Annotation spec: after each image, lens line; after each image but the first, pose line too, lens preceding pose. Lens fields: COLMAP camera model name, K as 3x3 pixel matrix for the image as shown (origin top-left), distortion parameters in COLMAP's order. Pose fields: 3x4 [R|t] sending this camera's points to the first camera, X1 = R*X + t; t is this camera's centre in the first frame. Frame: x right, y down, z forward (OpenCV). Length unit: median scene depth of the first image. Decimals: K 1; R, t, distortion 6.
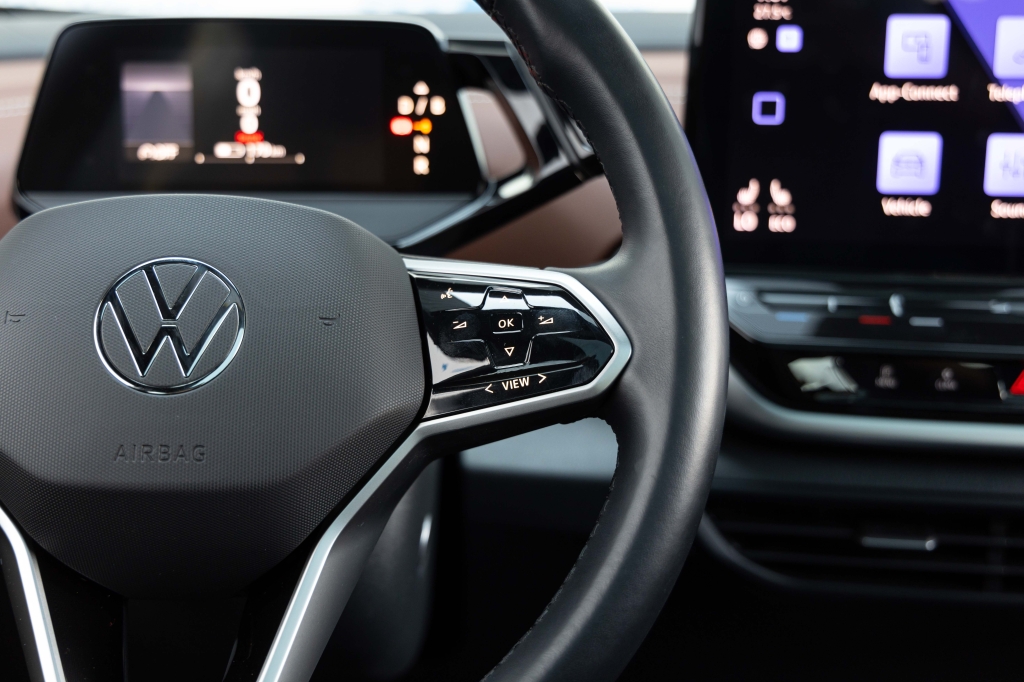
lens RADIAL K [[1409.8, 0, 514.4], [0, 1409.8, 334.9], [0, 0, 1]] dist [0.012082, 0.000000]
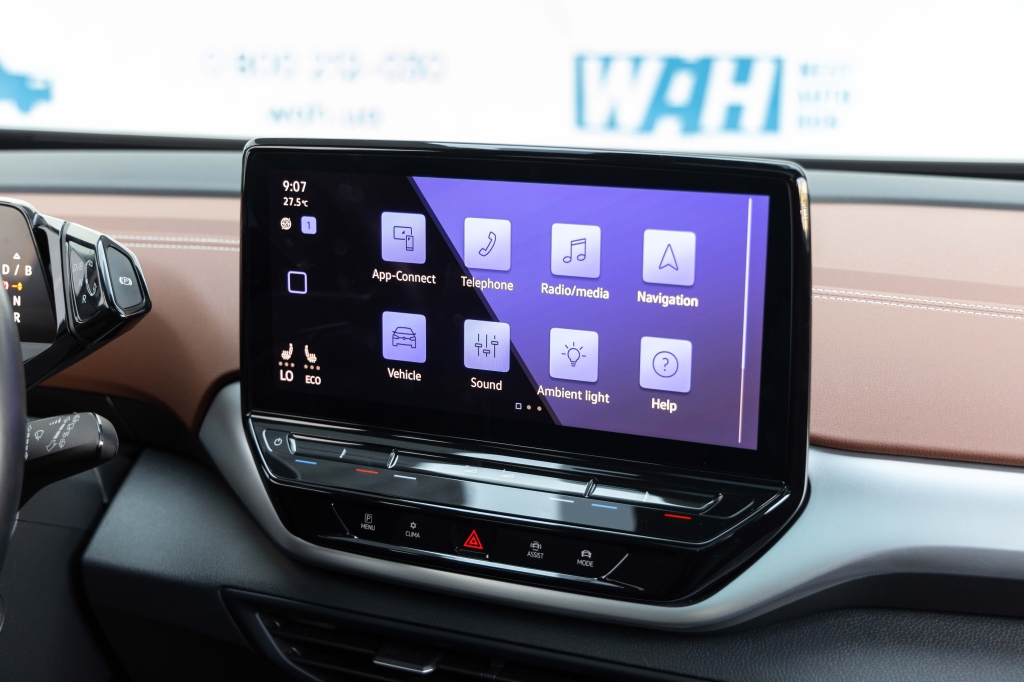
lens RADIAL K [[1409.8, 0, 513.6], [0, 1409.8, 338.6], [0, 0, 1]] dist [0.012082, 0.000000]
pose [[0.961754, 0.059601, -0.267351, 0.691425], [-0.063610, 0.997955, -0.006351, -0.122218], [0.266426, 0.023115, 0.963578, -0.078391]]
